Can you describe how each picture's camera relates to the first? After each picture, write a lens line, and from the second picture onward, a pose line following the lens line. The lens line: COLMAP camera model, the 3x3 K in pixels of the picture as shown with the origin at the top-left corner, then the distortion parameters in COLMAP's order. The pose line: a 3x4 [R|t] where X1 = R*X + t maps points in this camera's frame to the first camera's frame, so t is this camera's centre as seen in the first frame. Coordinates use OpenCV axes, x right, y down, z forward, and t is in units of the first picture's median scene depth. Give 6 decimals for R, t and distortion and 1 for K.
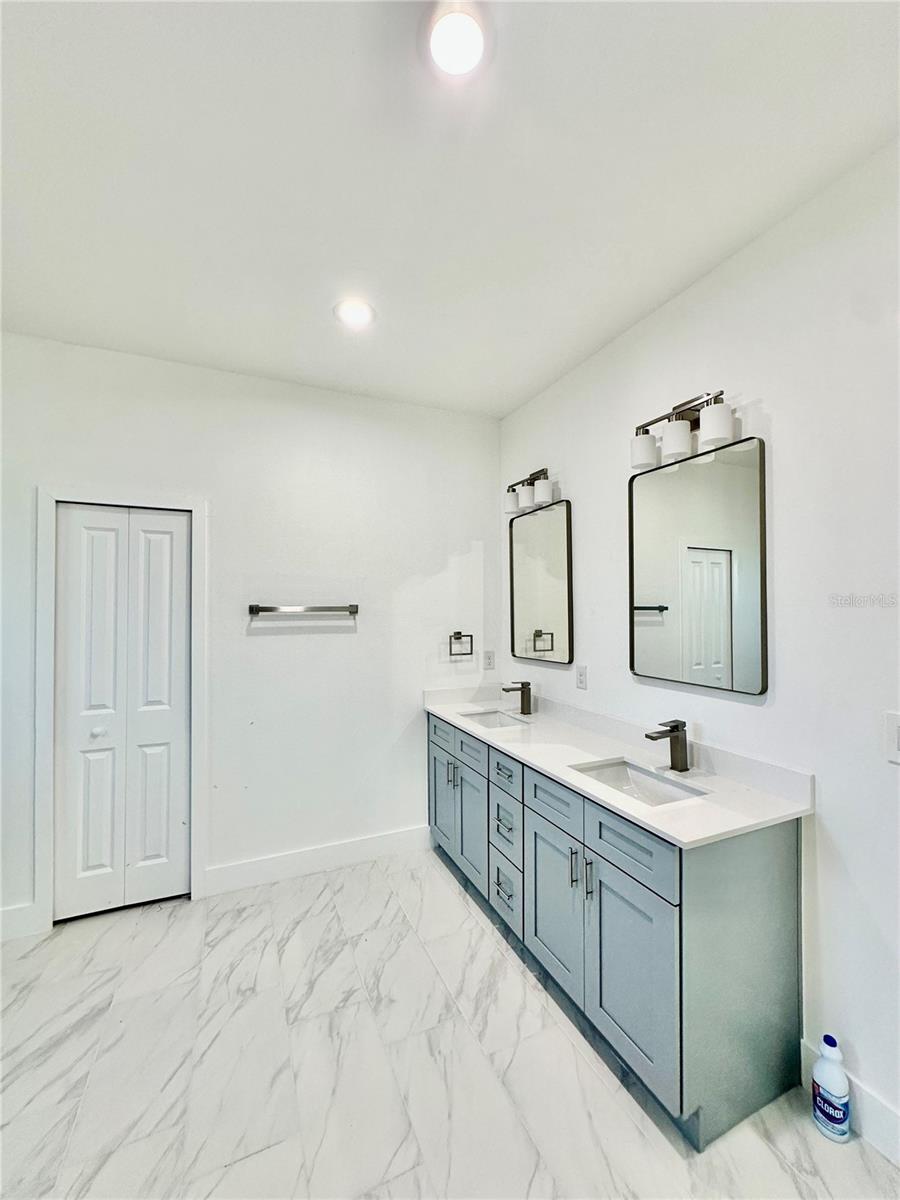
lens RADIAL K [[476.7, 0, 451.7], [0, 476.7, 601.7], [0, 0, 1]] dist [-0.007678, 0.001055]
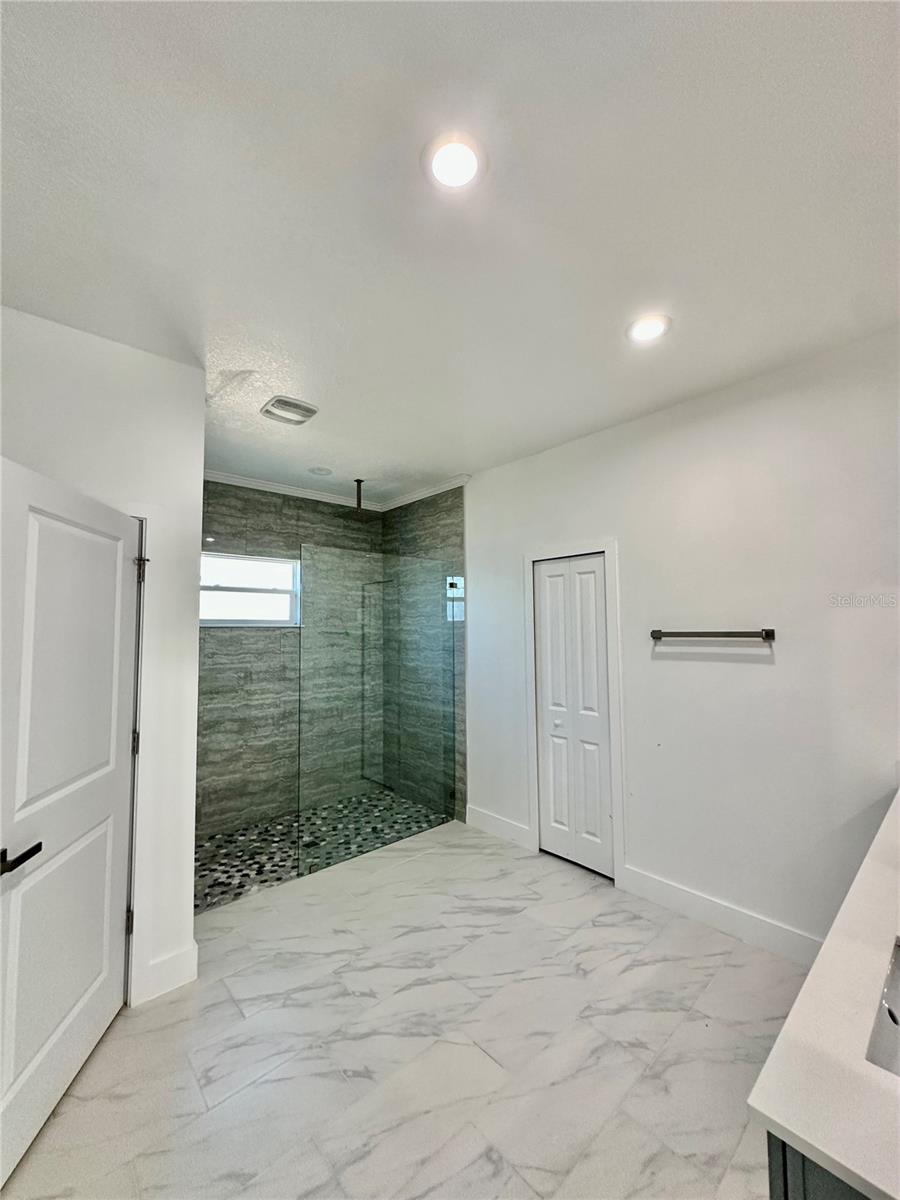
lens RADIAL K [[476.7, 0, 451.9], [0, 476.7, 601.0], [0, 0, 1]] dist [-0.007678, 0.001055]
pose [[0.303963, -0.056908, -0.950983, 0.522329], [0.025432, 0.998343, -0.051613, -0.017405], [0.952344, -0.008497, 0.304907, 0.303552]]
